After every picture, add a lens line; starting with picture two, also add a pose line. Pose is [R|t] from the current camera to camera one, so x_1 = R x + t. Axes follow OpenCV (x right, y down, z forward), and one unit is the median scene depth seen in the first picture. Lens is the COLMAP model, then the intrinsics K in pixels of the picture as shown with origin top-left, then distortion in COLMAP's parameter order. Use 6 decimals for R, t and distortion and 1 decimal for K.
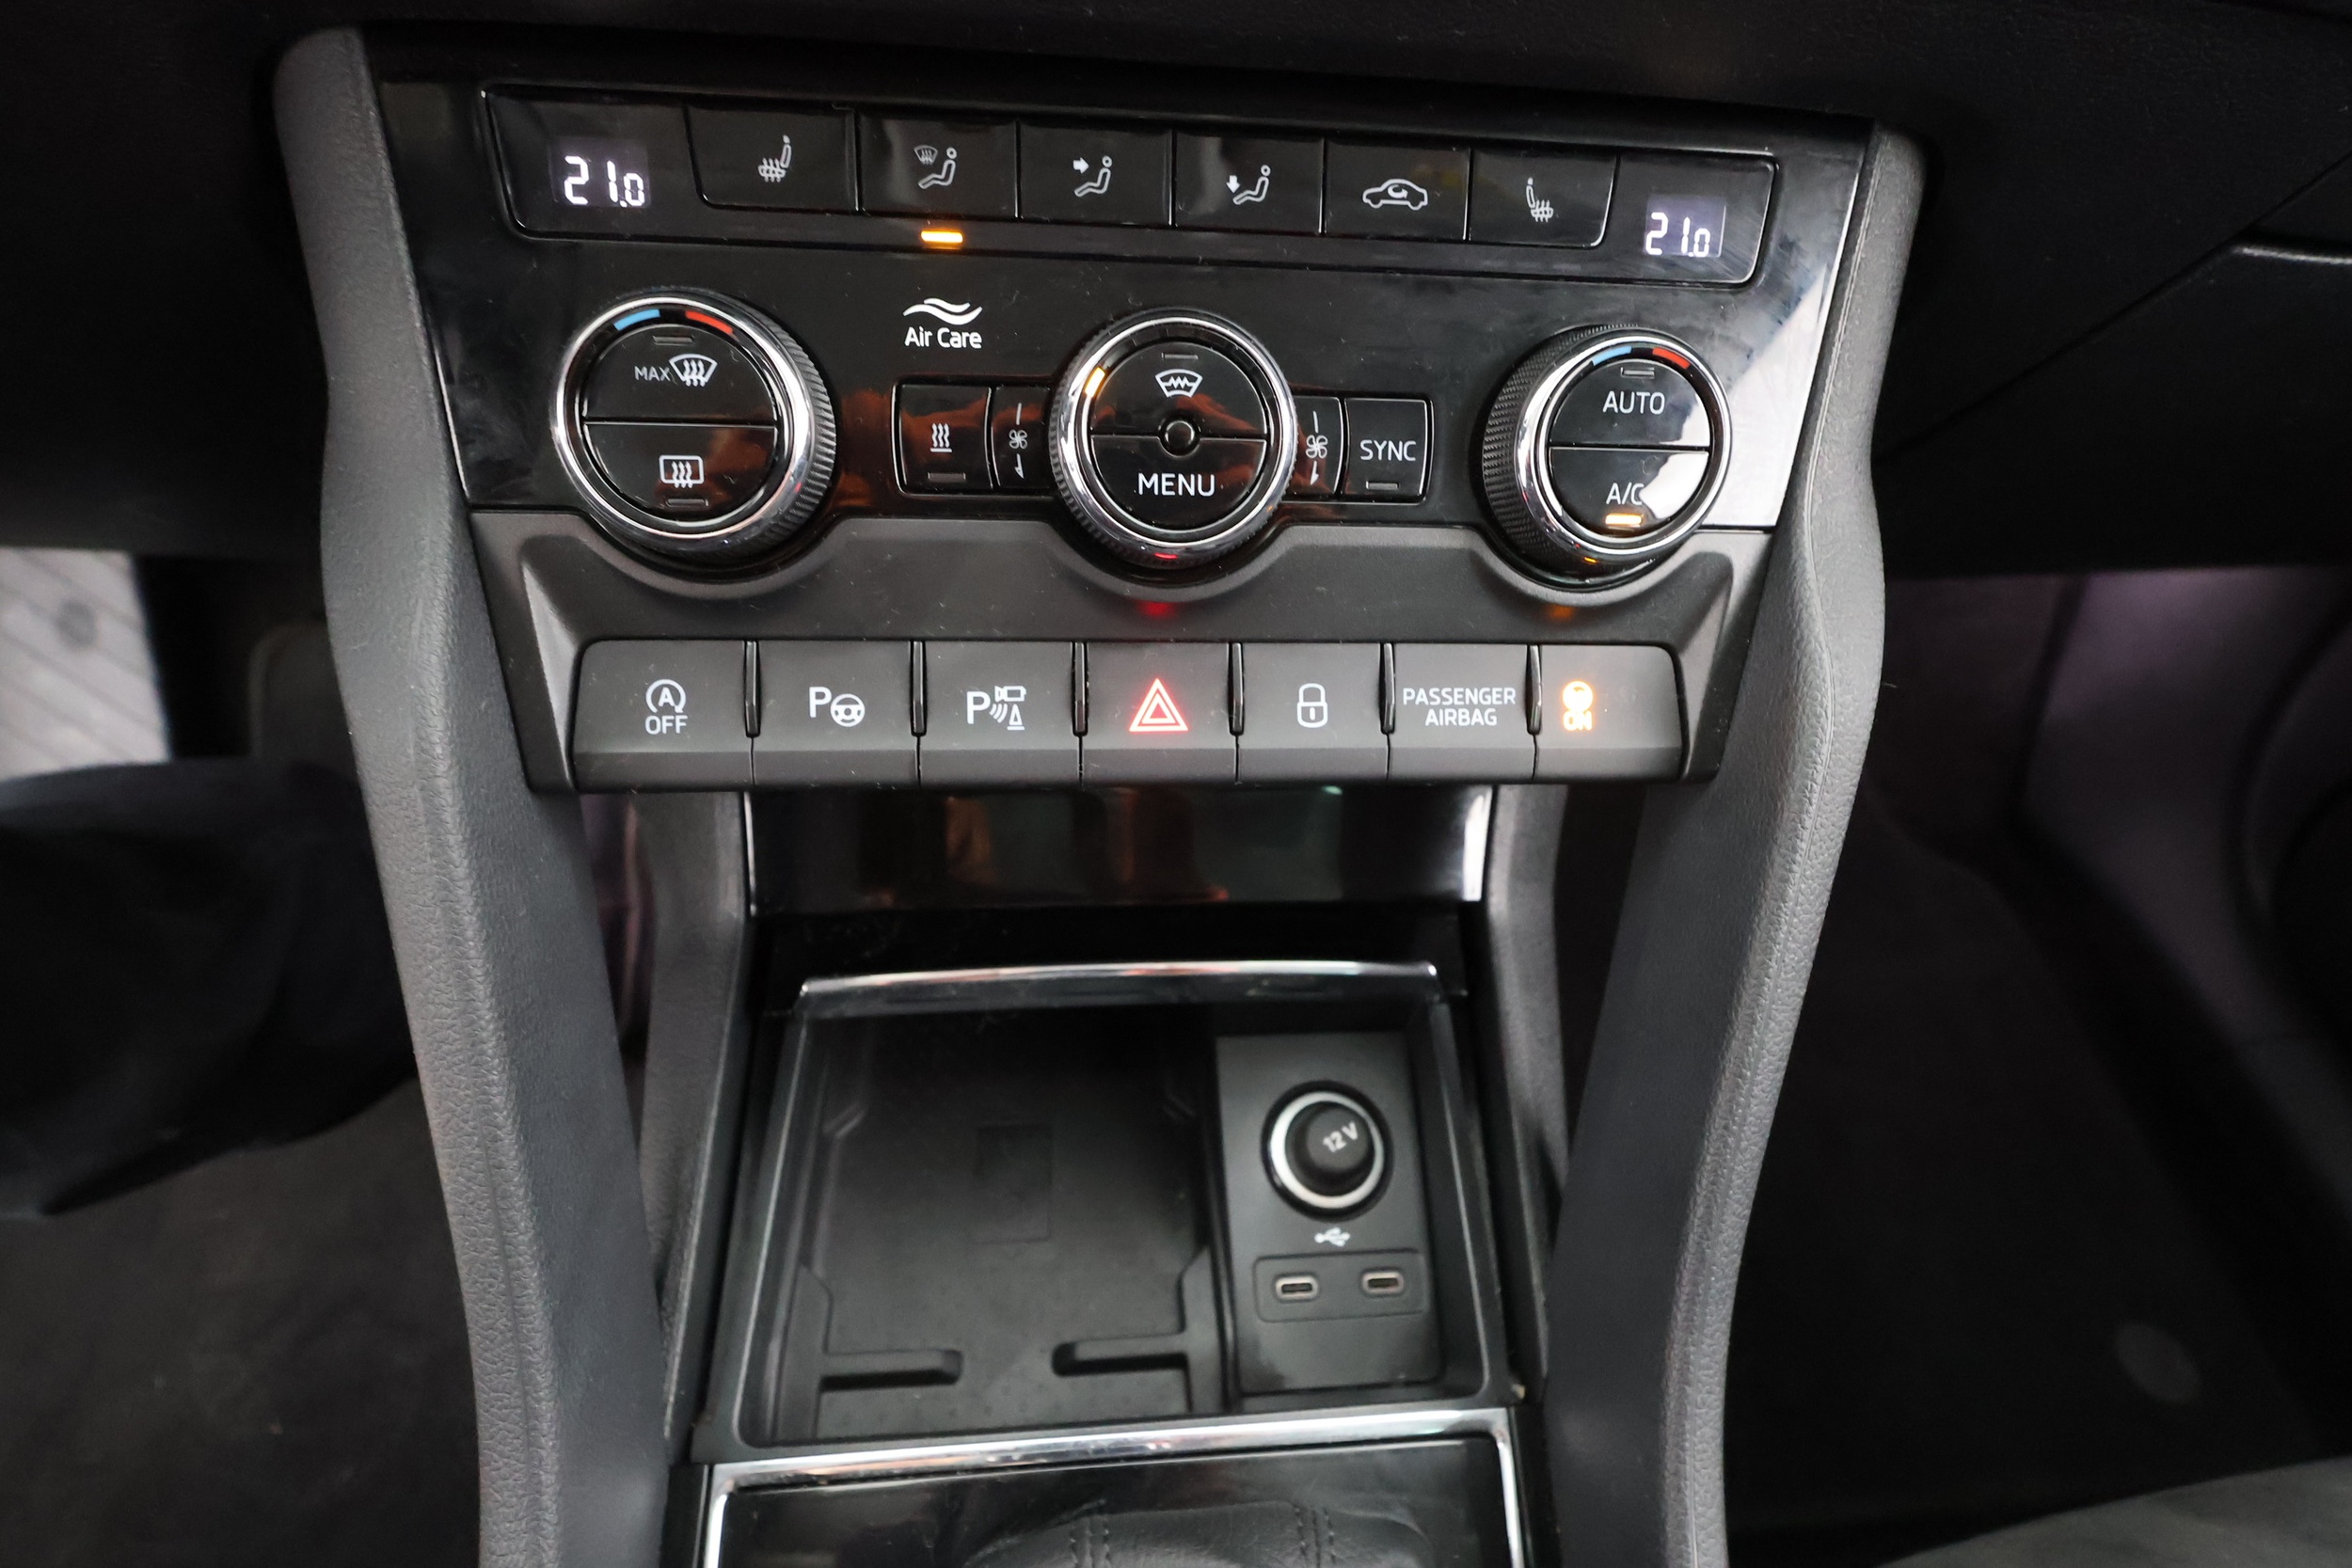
lens RADIAL K [[1079.2, 0, 1182.5], [0, 1079.2, 769.6], [0, 0, 1]] dist [-0.011791, -0.000135]
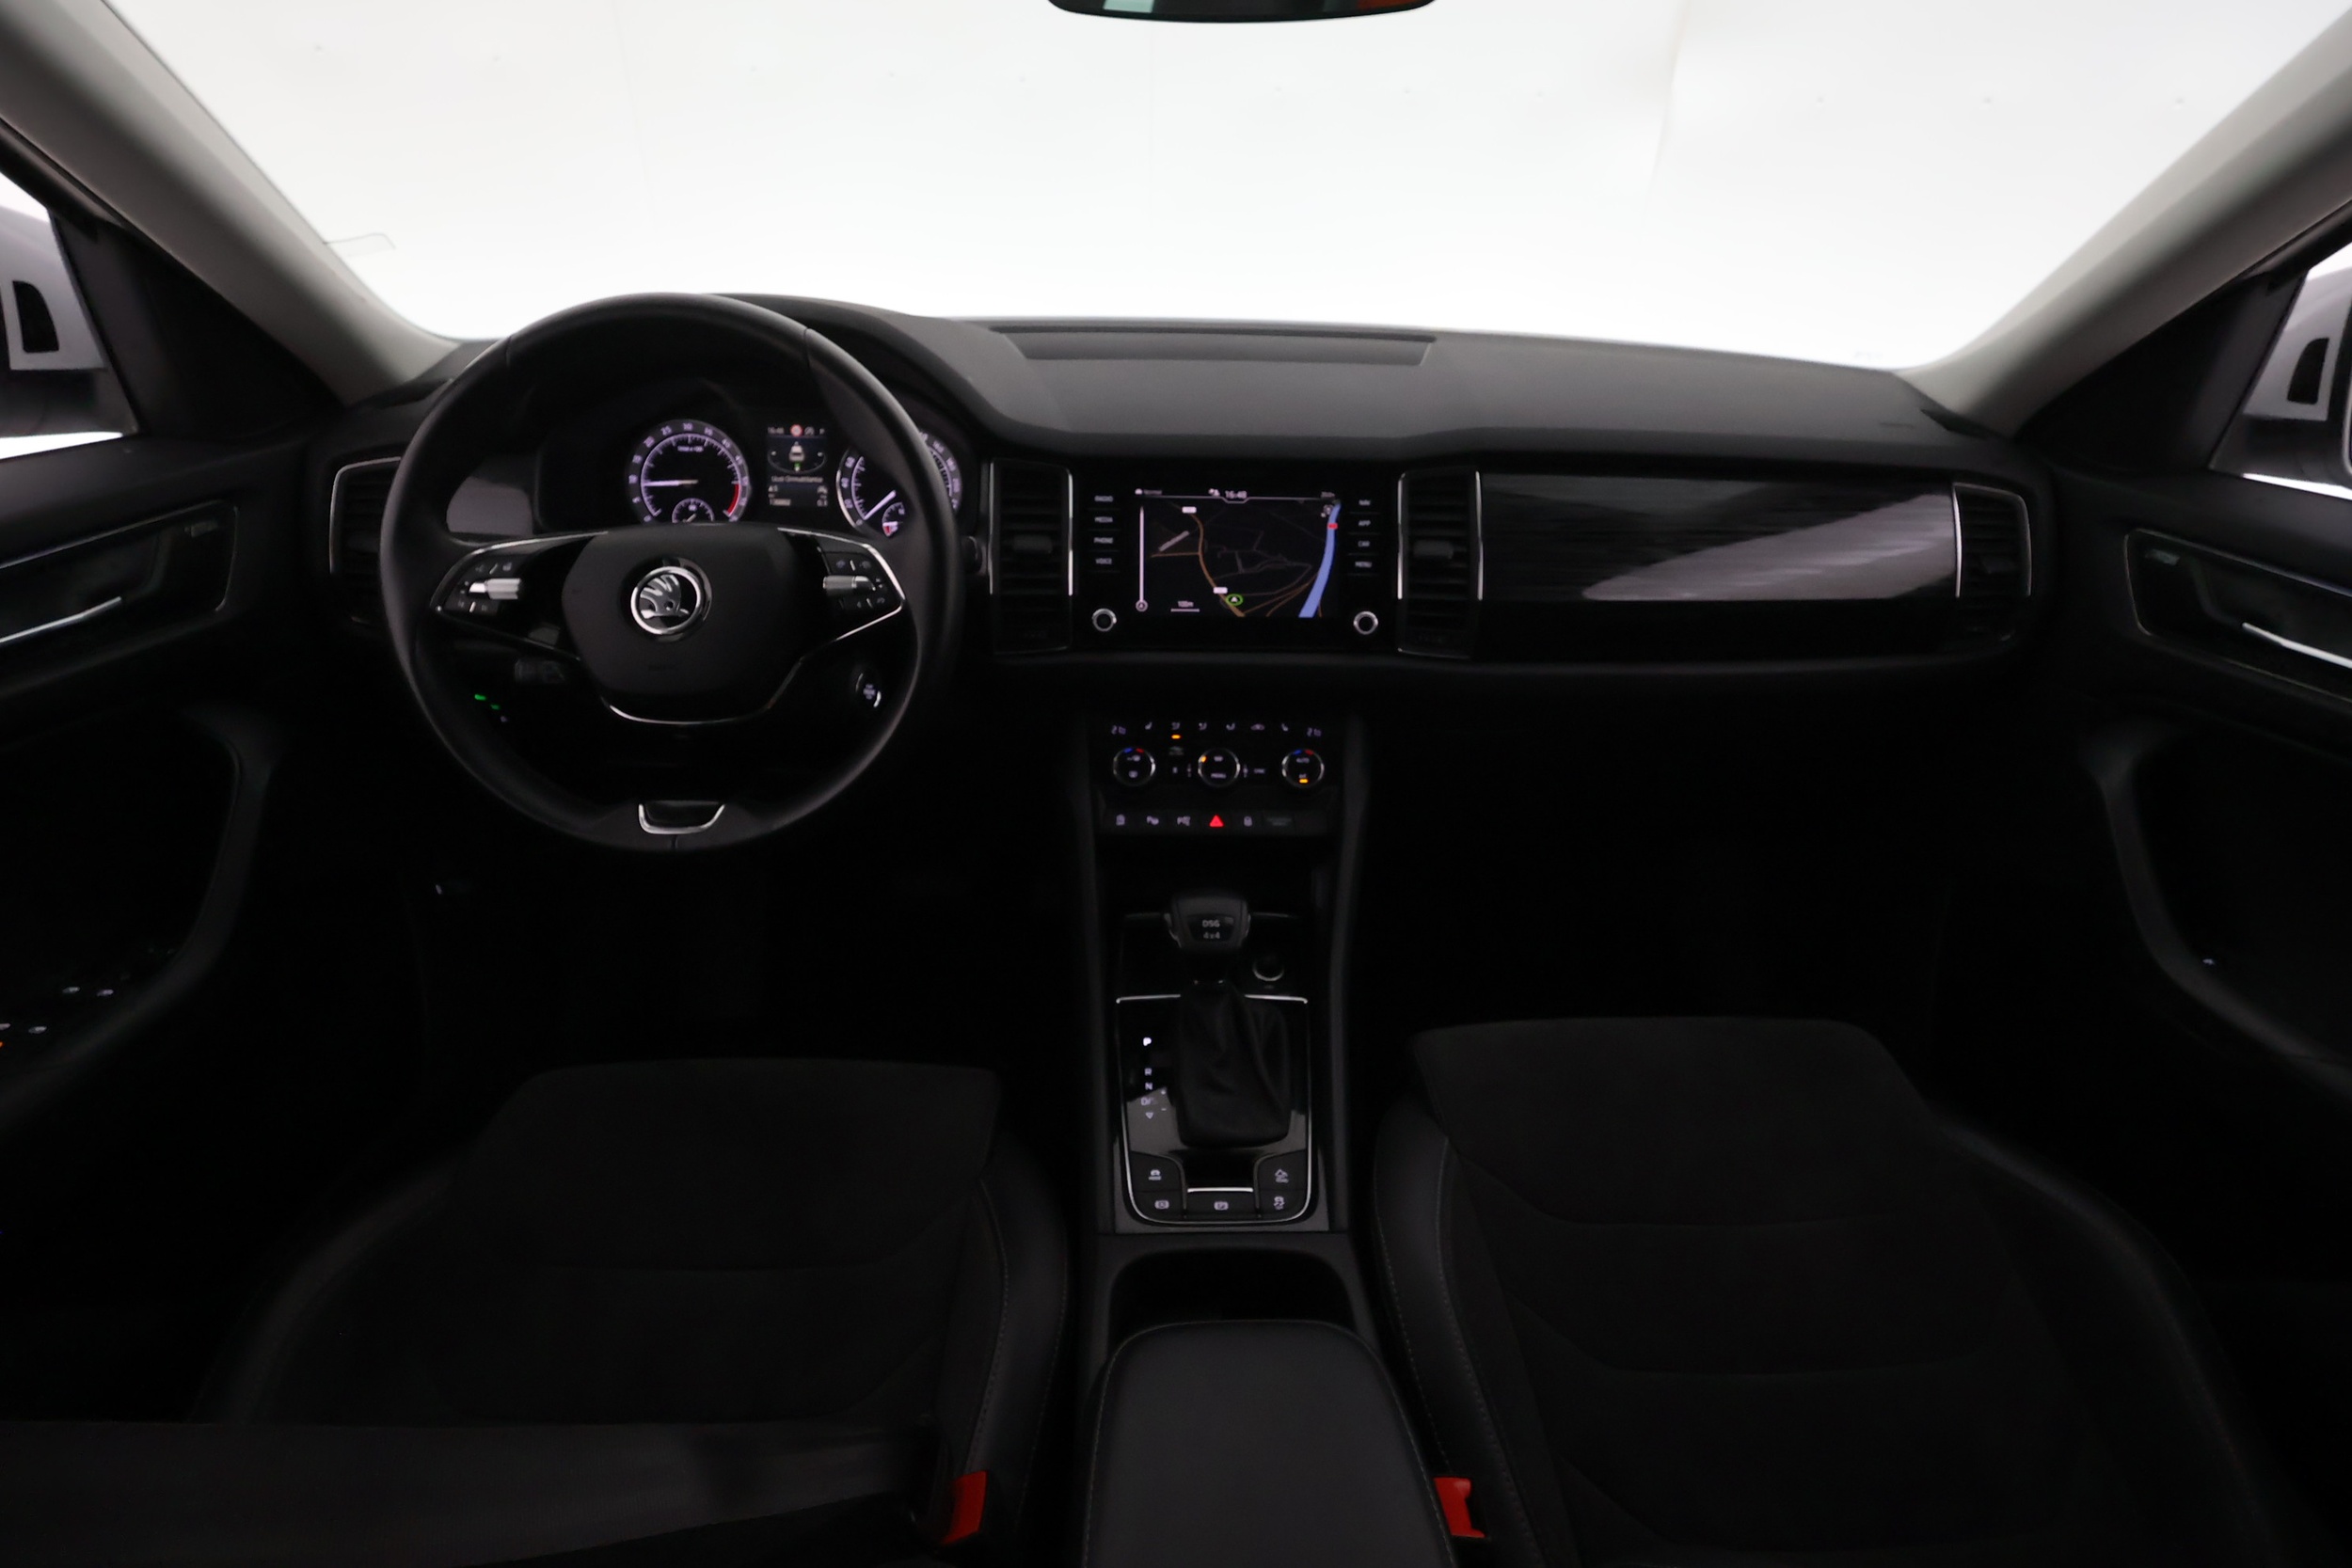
lens RADIAL K [[1079.2, 0, 1184.1], [0, 1079.2, 759.6], [0, 0, 1]] dist [-0.011791, -0.000135]
pose [[0.998080, -0.029174, -0.054629, 0.122003], [0.003845, 0.909580, -0.415510, 1.934447], [0.061811, 0.414503, 0.907947, -4.024071]]
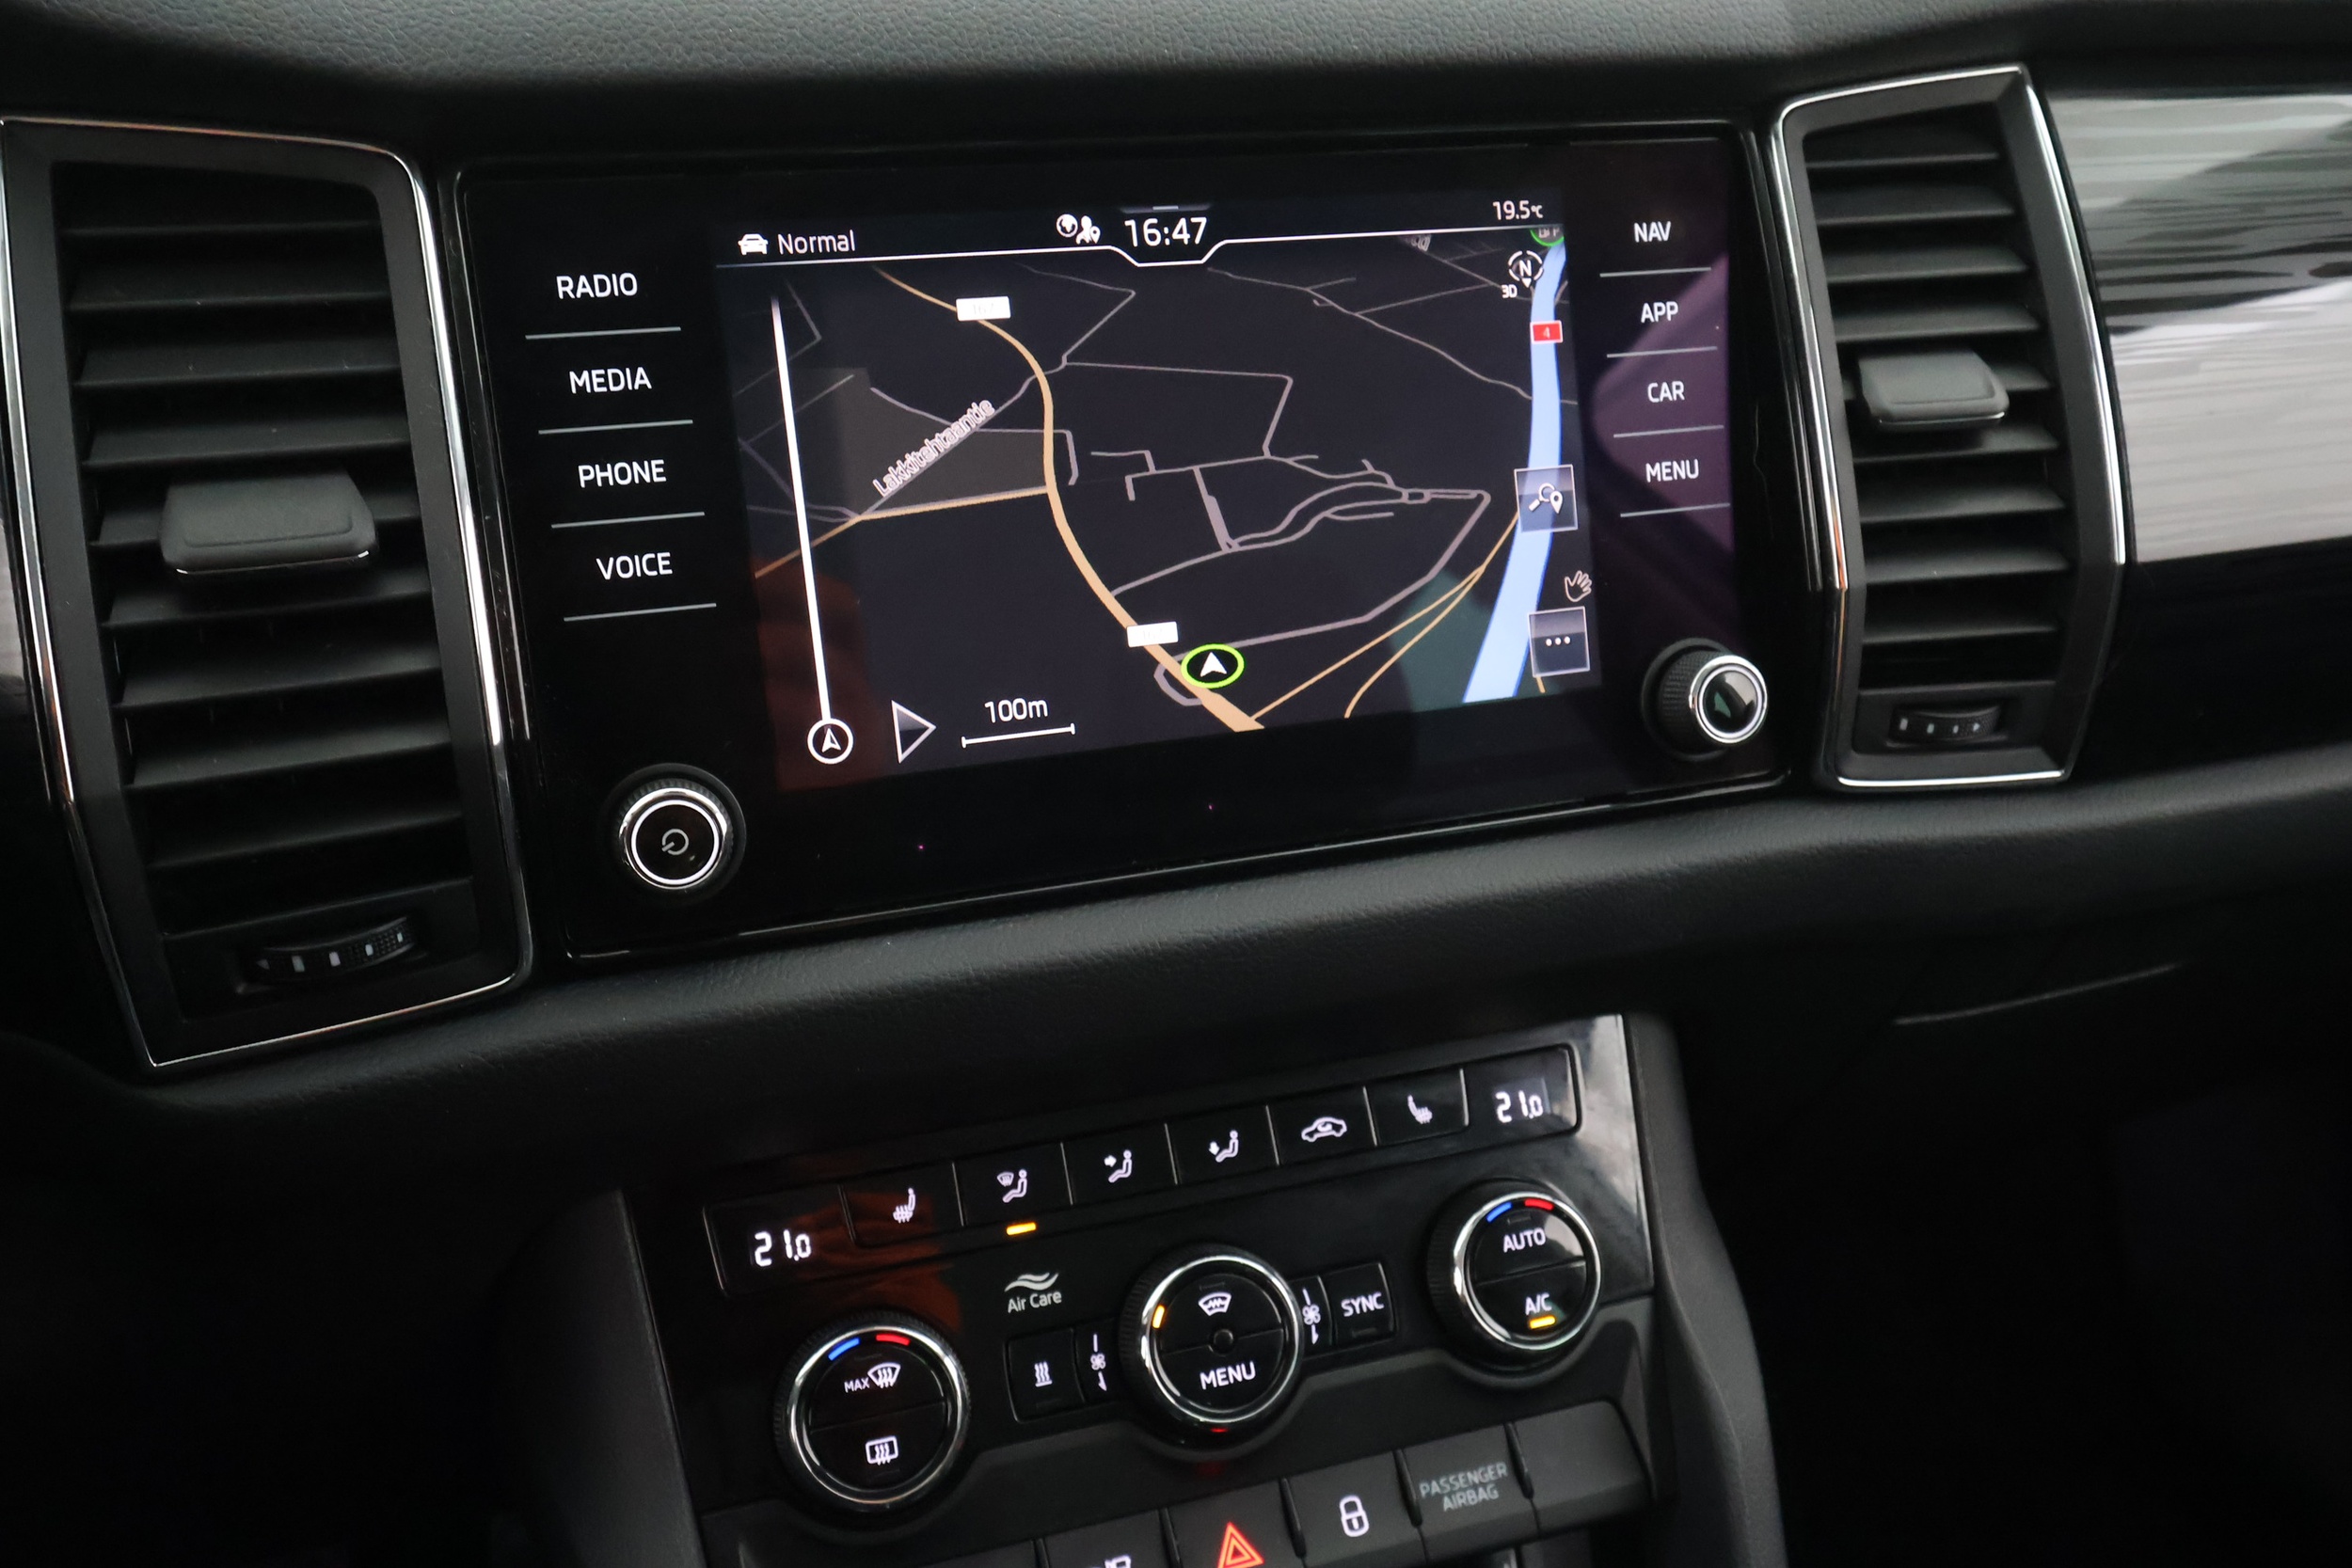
lens RADIAL K [[1818.4, 0, 1195.4], [0, 1818.4, 765.9], [0, 0, 1]] dist [-0.011283, -0.001315]
pose [[0.969382, -0.161921, 0.184607, -0.339985], [0.224599, 0.888563, -0.400014, -0.037044], [-0.099264, 0.429229, 0.897724, -1.379499]]
